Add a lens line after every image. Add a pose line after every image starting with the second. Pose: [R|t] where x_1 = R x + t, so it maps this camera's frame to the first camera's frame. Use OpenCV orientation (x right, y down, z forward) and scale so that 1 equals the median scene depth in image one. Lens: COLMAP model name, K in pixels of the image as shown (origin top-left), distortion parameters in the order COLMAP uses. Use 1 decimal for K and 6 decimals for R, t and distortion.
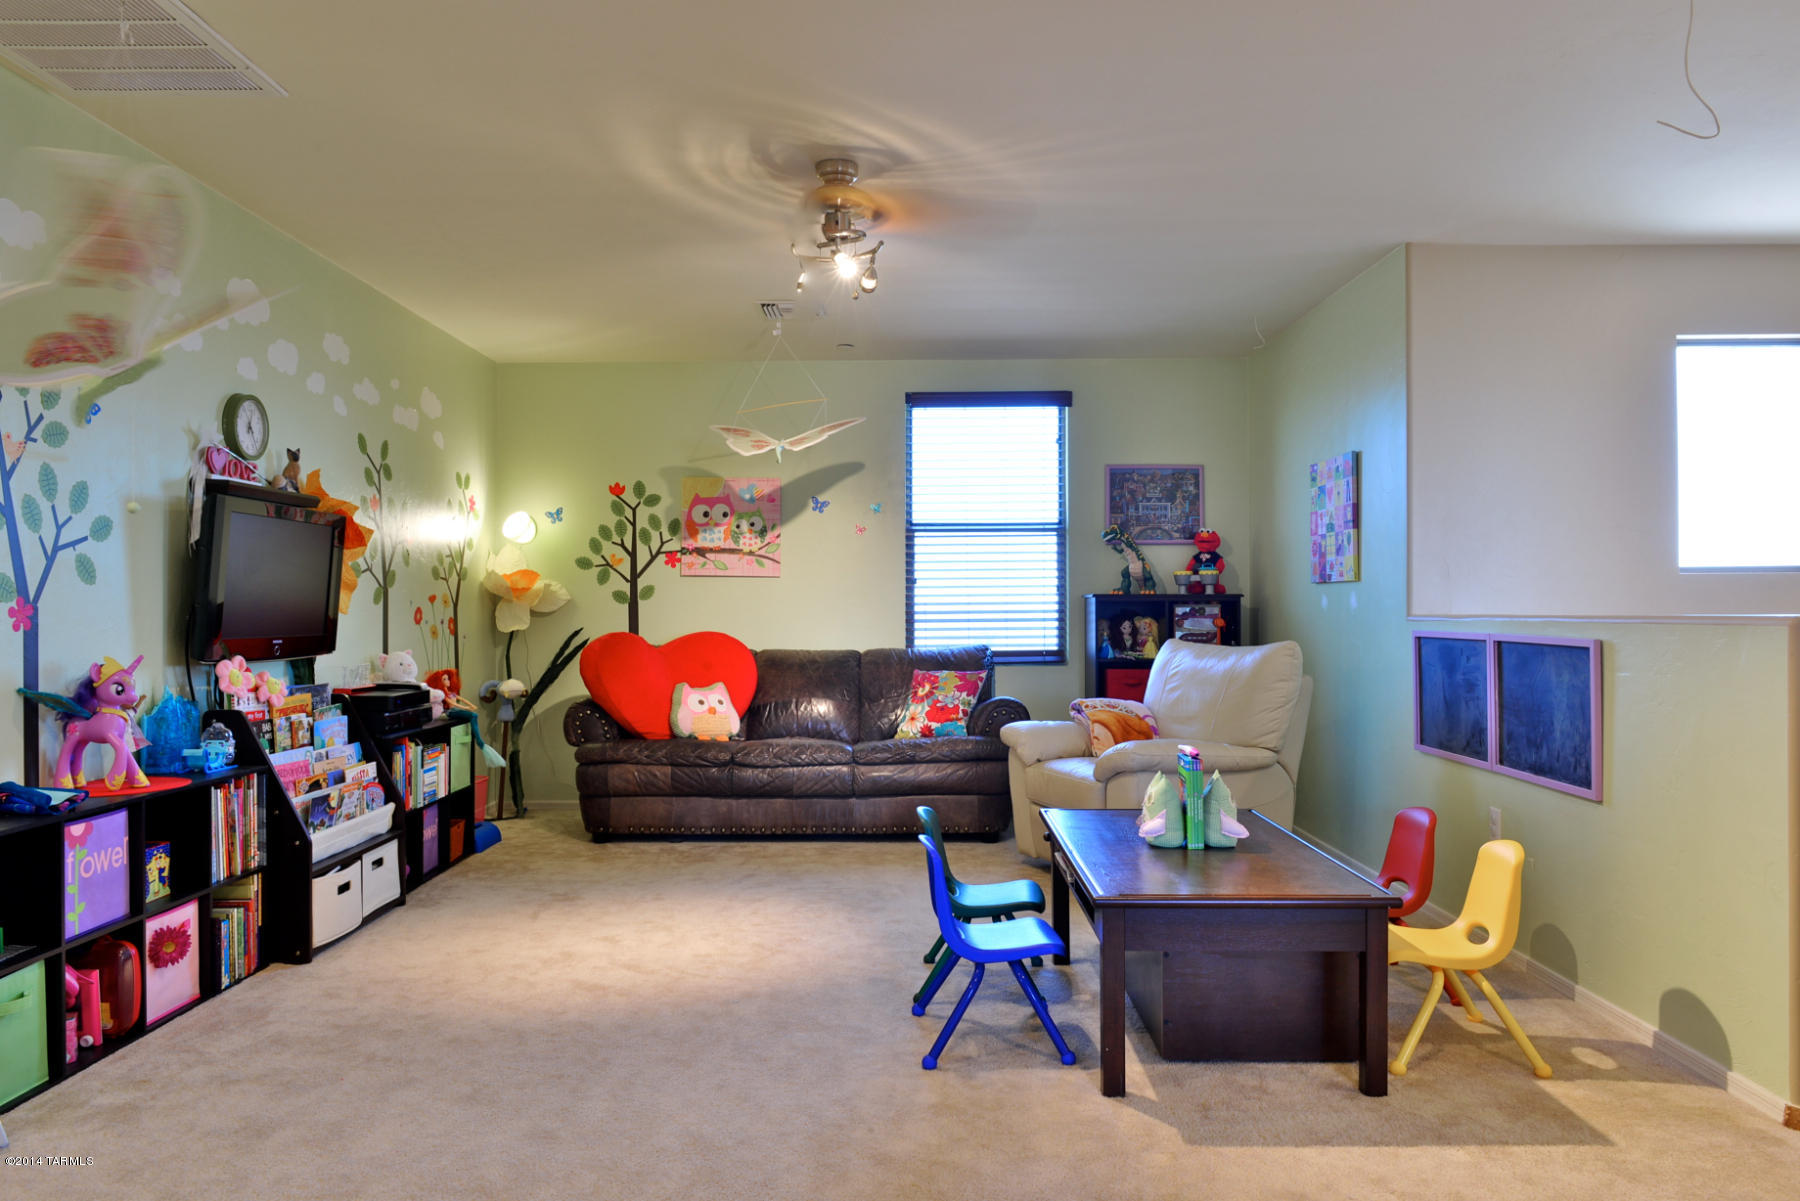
lens RADIAL K [[1240.9, 0, 900.0], [0, 1240.9, 599.2], [0, 0, 1]] dist [-0.003100, -0.007198]
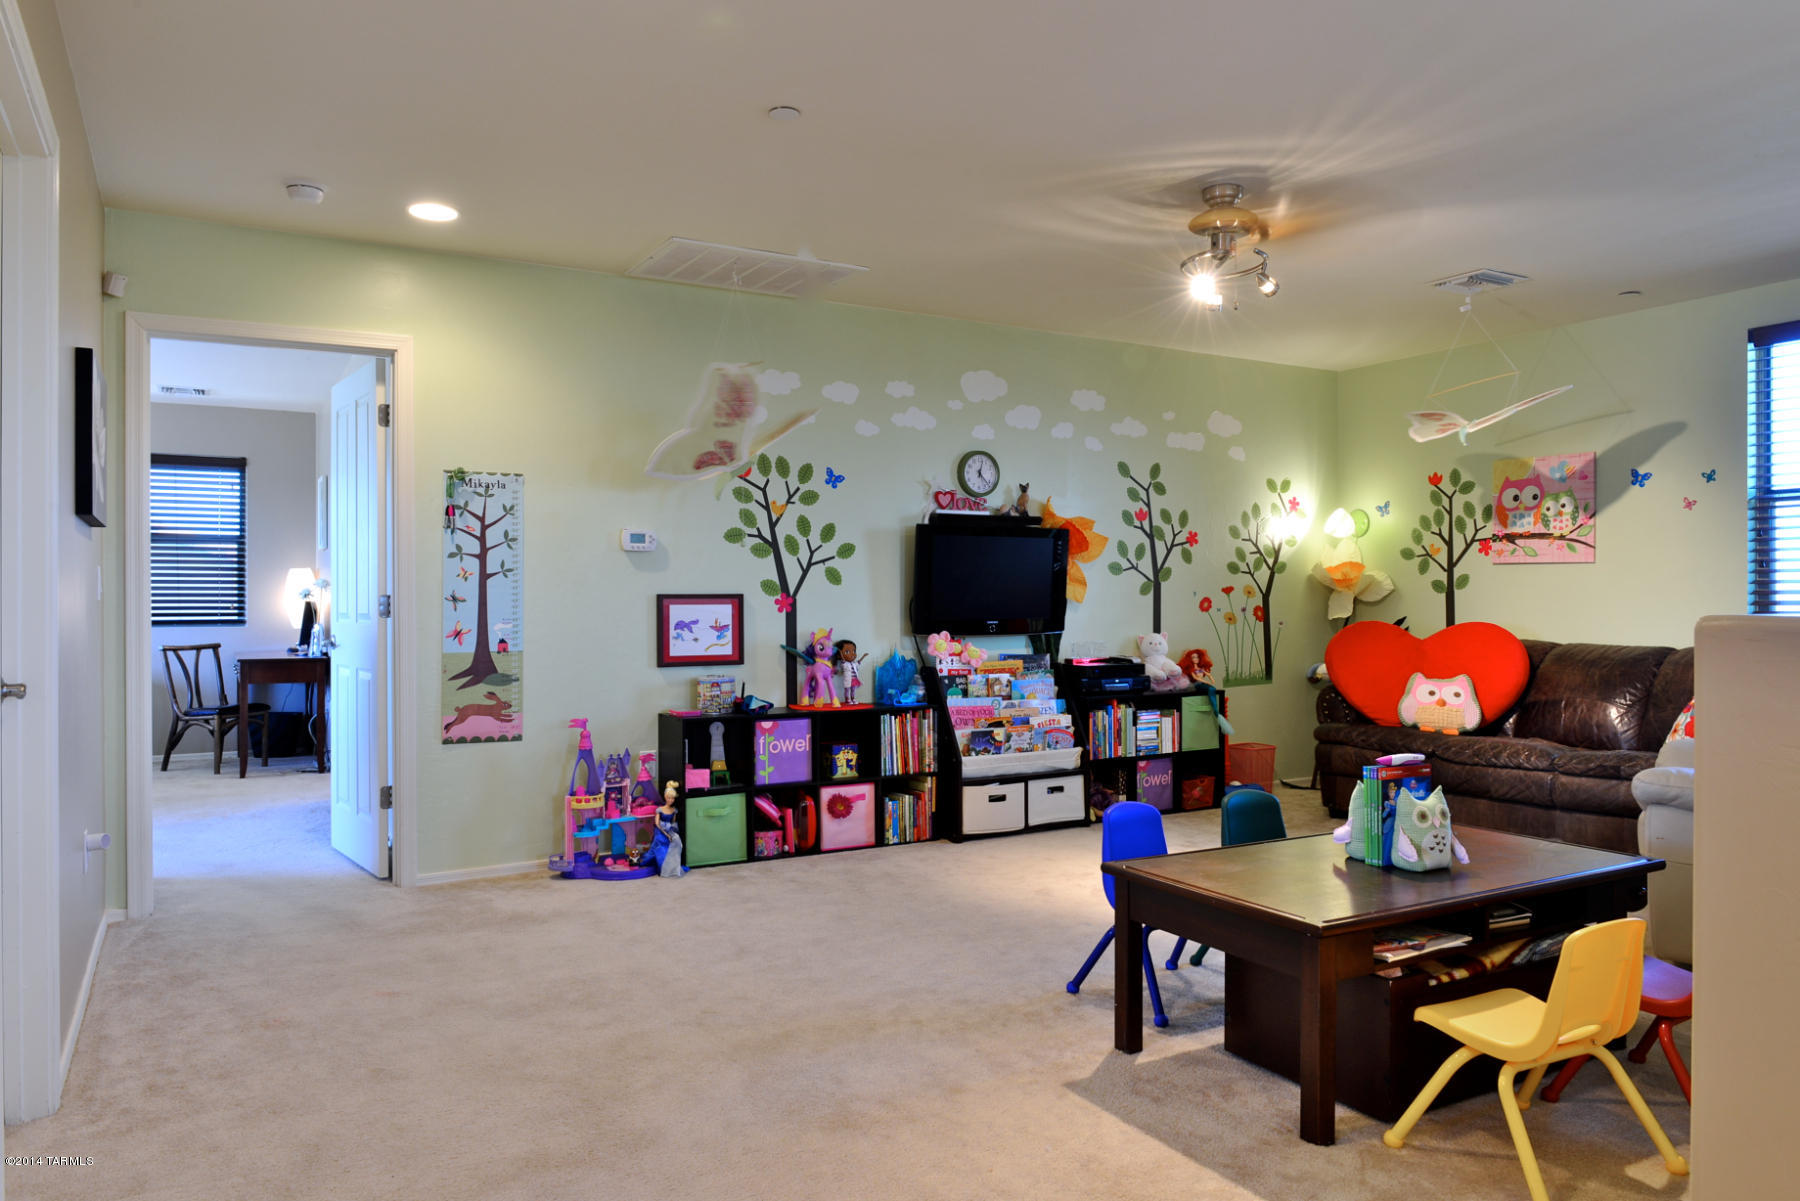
lens RADIAL K [[1240.9, 0, 900.1], [0, 1240.9, 604.0], [0, 0, 1]] dist [-0.003100, -0.007198]
pose [[0.498920, 0.004399, -0.866637, 0.625694], [0.008454, 0.999915, 0.009943, -0.001769], [0.866607, -0.012287, 0.498840, 0.180893]]
